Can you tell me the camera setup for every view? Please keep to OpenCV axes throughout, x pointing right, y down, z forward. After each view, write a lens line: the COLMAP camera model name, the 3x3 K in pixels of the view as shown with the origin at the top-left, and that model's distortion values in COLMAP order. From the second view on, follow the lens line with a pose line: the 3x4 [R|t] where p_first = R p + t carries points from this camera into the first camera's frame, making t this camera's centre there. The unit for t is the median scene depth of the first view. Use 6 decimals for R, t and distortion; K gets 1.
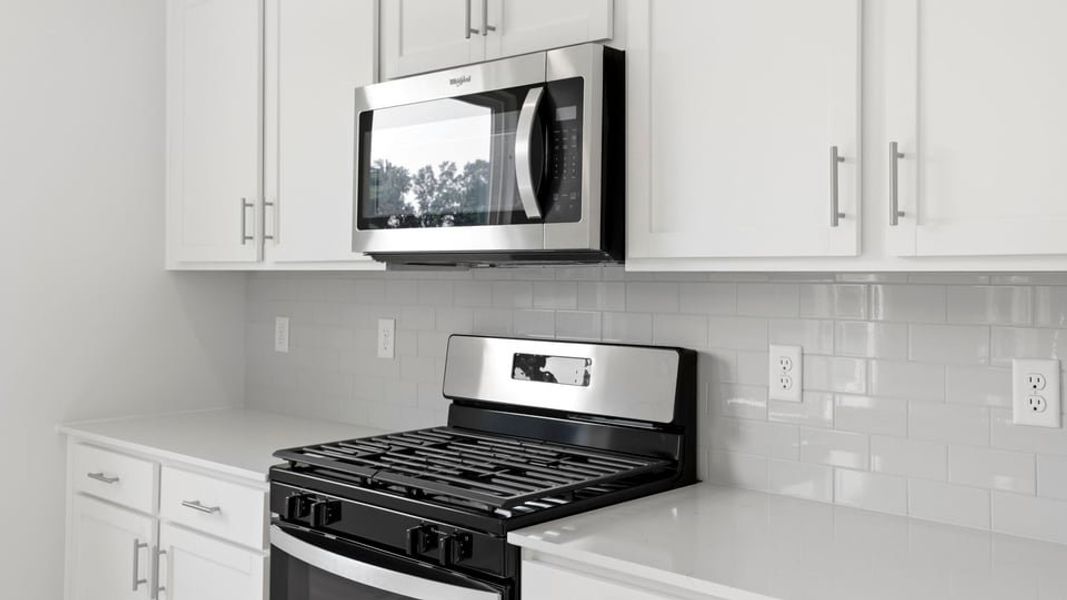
lens RADIAL K [[989.0, 0, 531.9], [0, 989.0, 279.4], [0, 0, 1]] dist [0.056348, 0.006198]
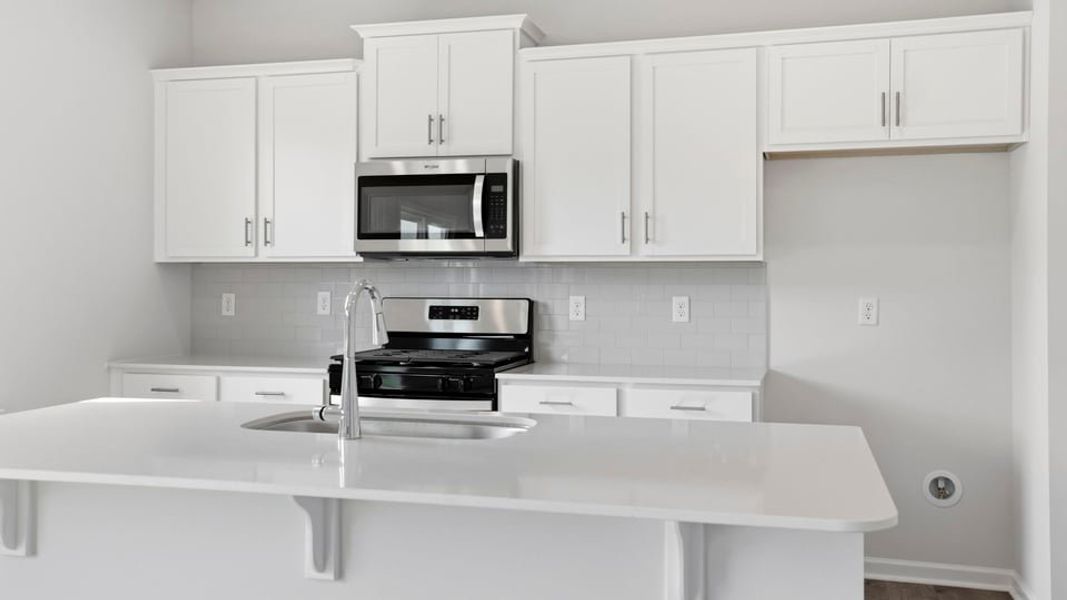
lens RADIAL K [[989.0, 0, 531.9], [0, 989.0, 279.4], [0, 0, 1]] dist [0.056348, 0.006198]
pose [[0.893650, -0.004656, 0.448741, -0.798809], [0.005021, 0.999987, 0.000376, 0.028592], [-0.448737, 0.001917, 0.893662, -0.891944]]
